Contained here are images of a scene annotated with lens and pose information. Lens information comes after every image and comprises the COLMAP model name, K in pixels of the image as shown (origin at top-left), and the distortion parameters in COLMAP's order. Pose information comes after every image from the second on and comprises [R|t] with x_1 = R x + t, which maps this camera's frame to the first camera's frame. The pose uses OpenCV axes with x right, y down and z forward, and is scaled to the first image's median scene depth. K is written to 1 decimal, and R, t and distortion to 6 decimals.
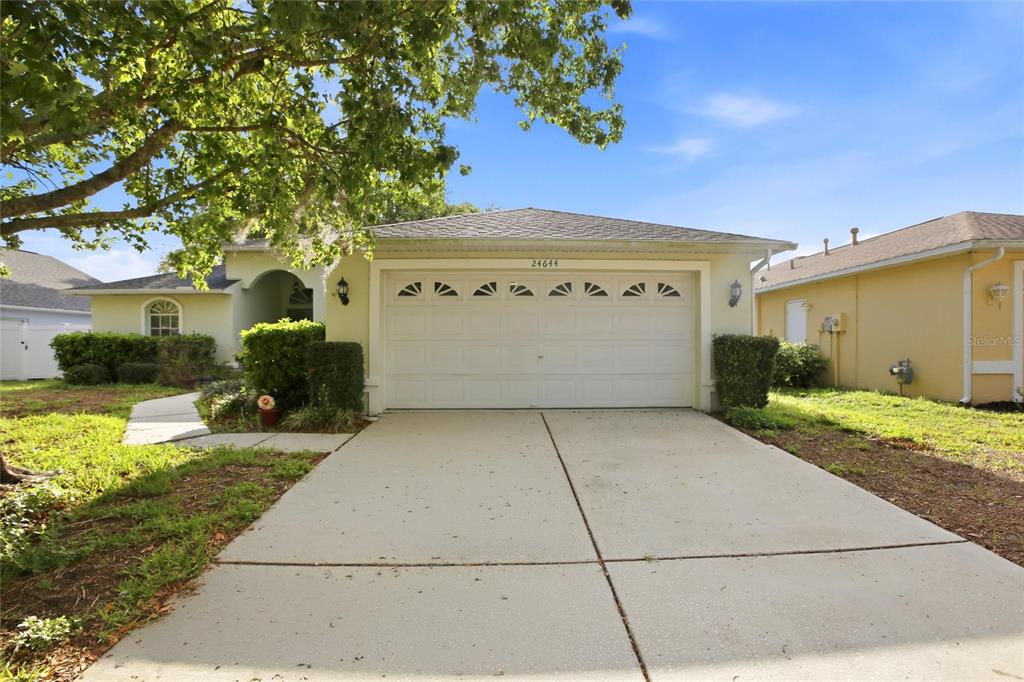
lens RADIAL K [[471.2, 0, 517.1], [0, 471.2, 344.2], [0, 0, 1]] dist [-0.045716, 0.017485]
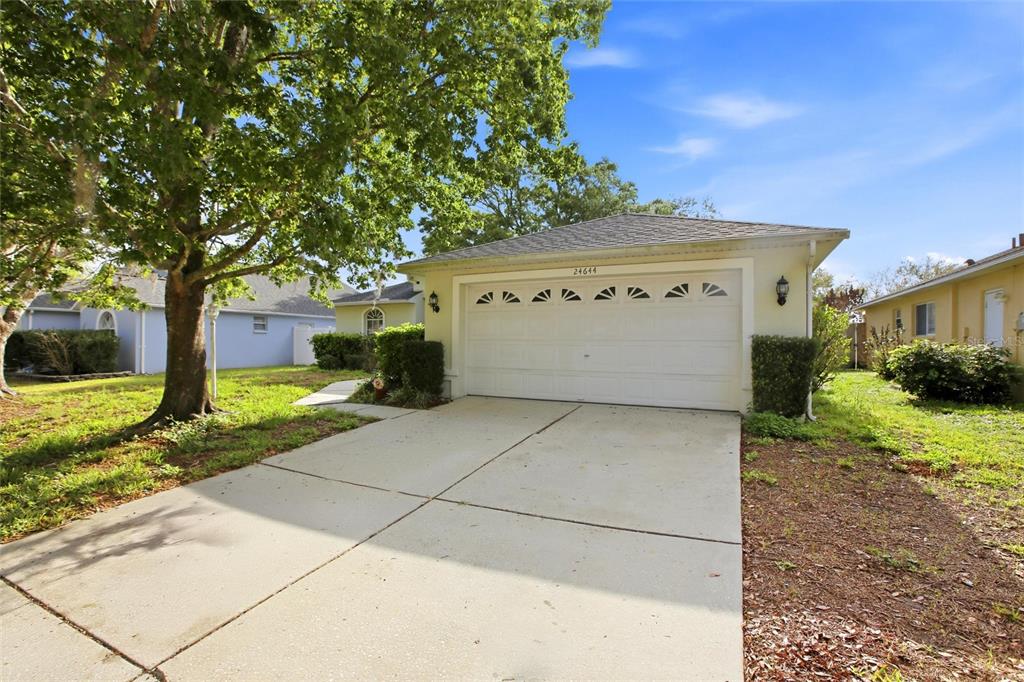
lens RADIAL K [[471.2, 0, 517.1], [0, 471.2, 344.2], [0, 0, 1]] dist [-0.045716, 0.017485]
pose [[0.884660, 0.010657, -0.466114, 0.430641], [-0.012801, 0.999917, -0.001435, 0.003780], [0.466060, 0.007236, 0.884723, -0.045312]]
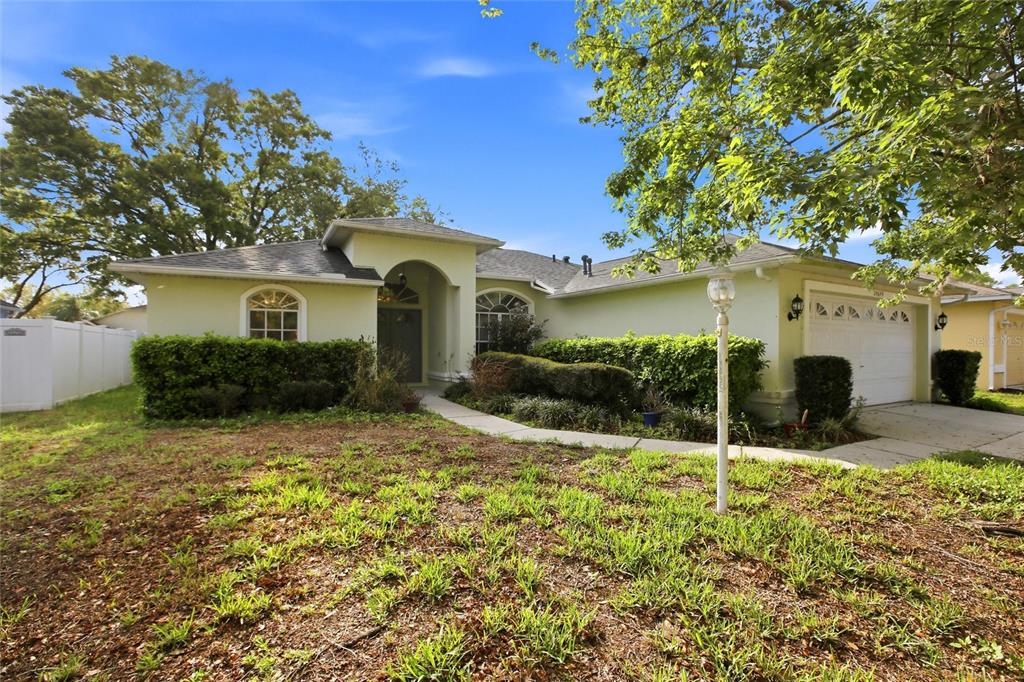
lens RADIAL K [[471.2, 0, 517.1], [0, 471.2, 344.2], [0, 0, 1]] dist [-0.045716, 0.017485]
pose [[0.874257, 0.009343, 0.485373, -1.412666], [-0.005976, 0.999946, -0.008485, -0.016661], [-0.485426, 0.004517, 0.874266, 0.373836]]
